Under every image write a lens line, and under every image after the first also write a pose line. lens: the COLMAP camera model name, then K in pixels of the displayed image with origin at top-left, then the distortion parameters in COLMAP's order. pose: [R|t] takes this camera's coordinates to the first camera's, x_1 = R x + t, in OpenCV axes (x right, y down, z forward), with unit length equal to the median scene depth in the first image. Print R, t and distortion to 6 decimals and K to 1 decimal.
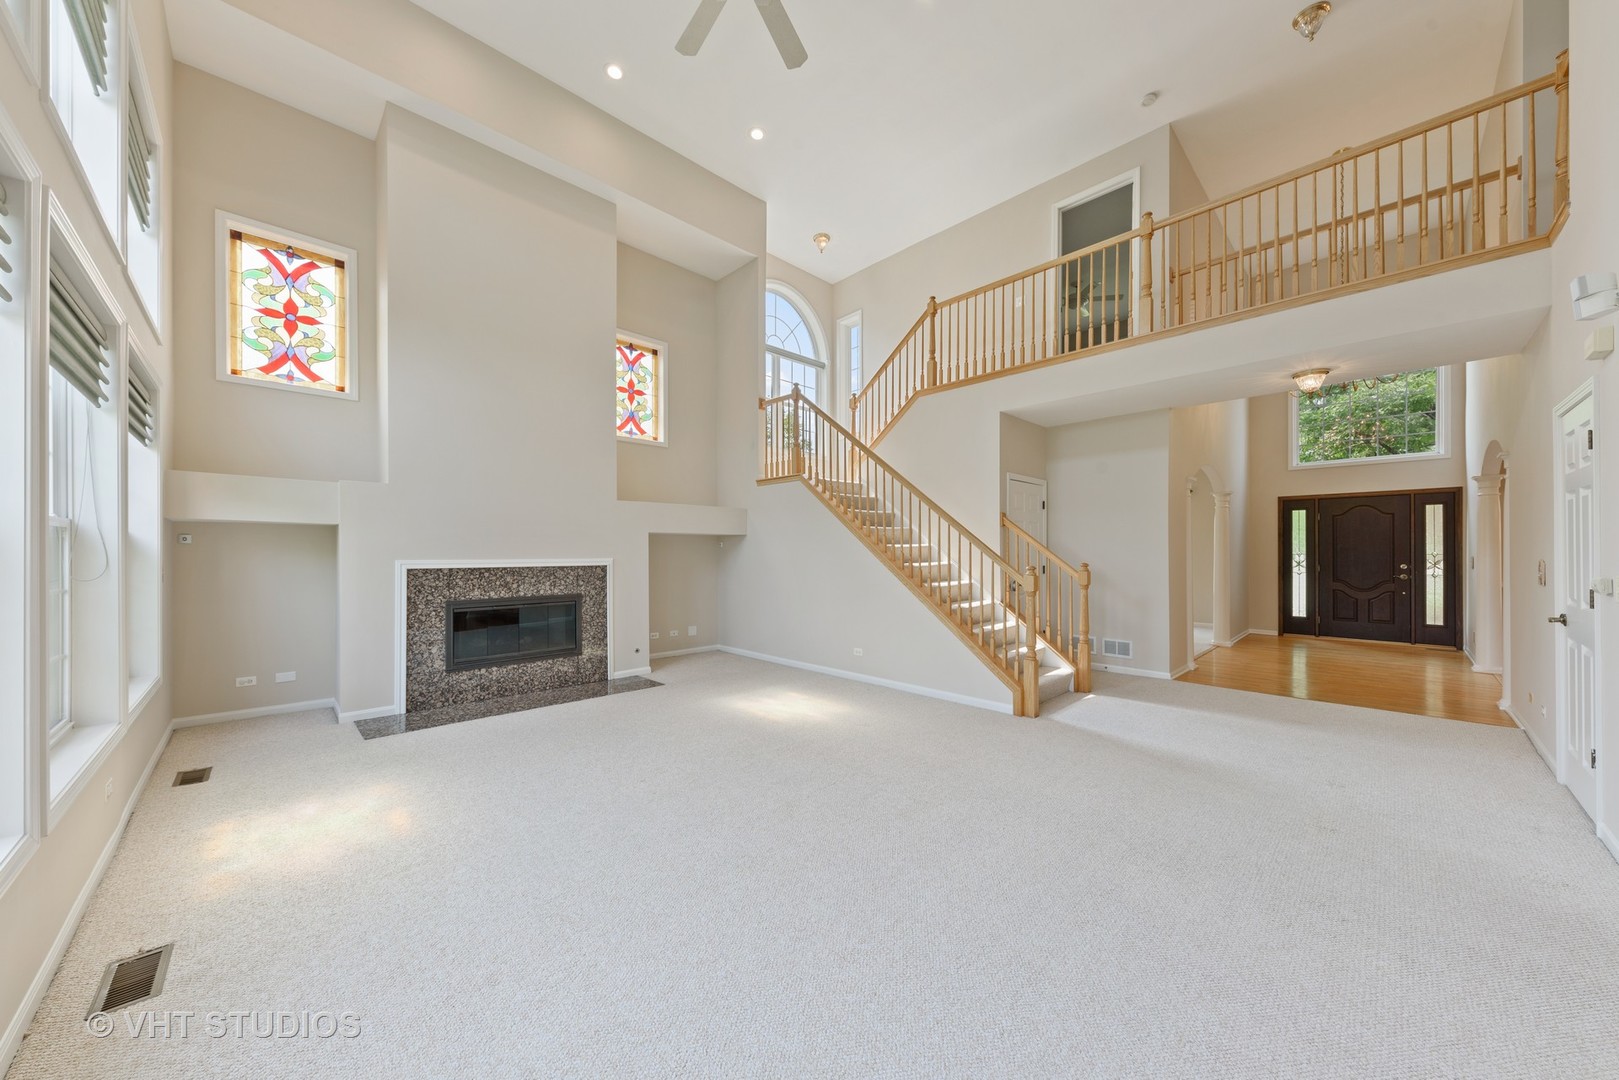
lens RADIAL K [[558.7, 0, 801.8], [0, 558.7, 551.8], [0, 0, 1]] dist [-0.001628, -0.000128]
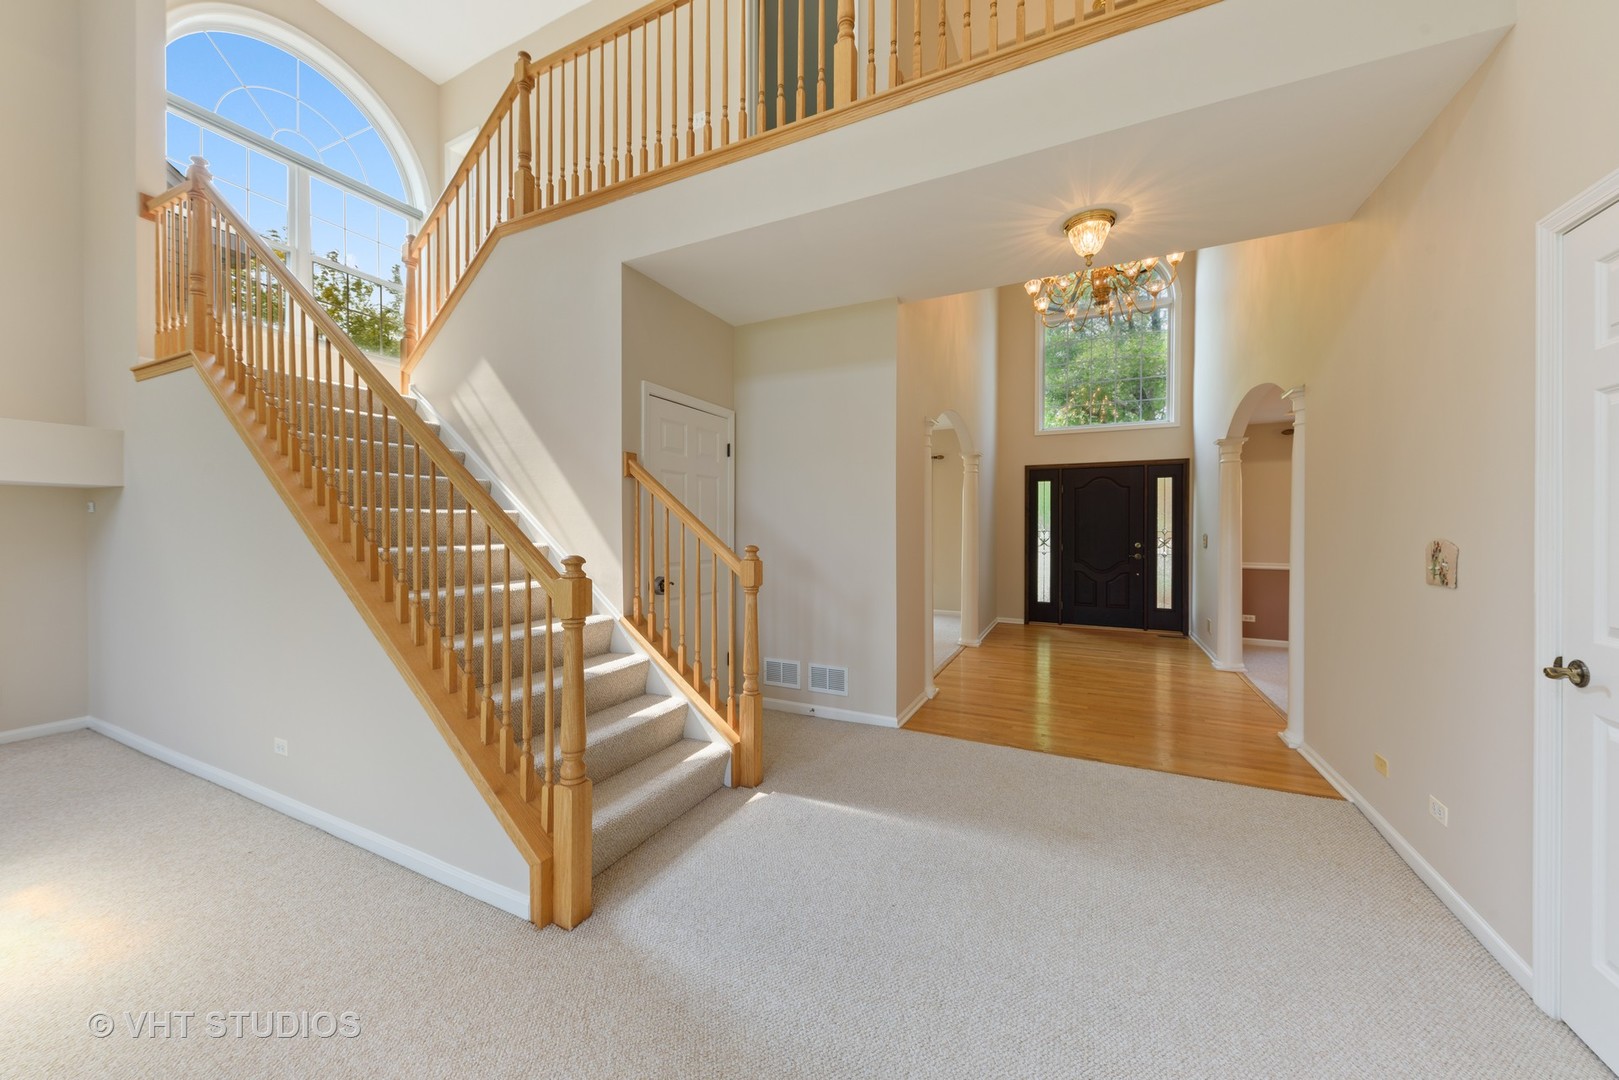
lens RADIAL K [[581.1, 0, 811.2], [0, 581.1, 529.3], [0, 0, 1]] dist [-0.003557, -0.000486]
pose [[0.932478, 0.004201, 0.361201, 0.284802], [-0.004712, 0.999989, 0.000534, 0.003243], [-0.361195, -0.002200, 0.932488, 0.364157]]
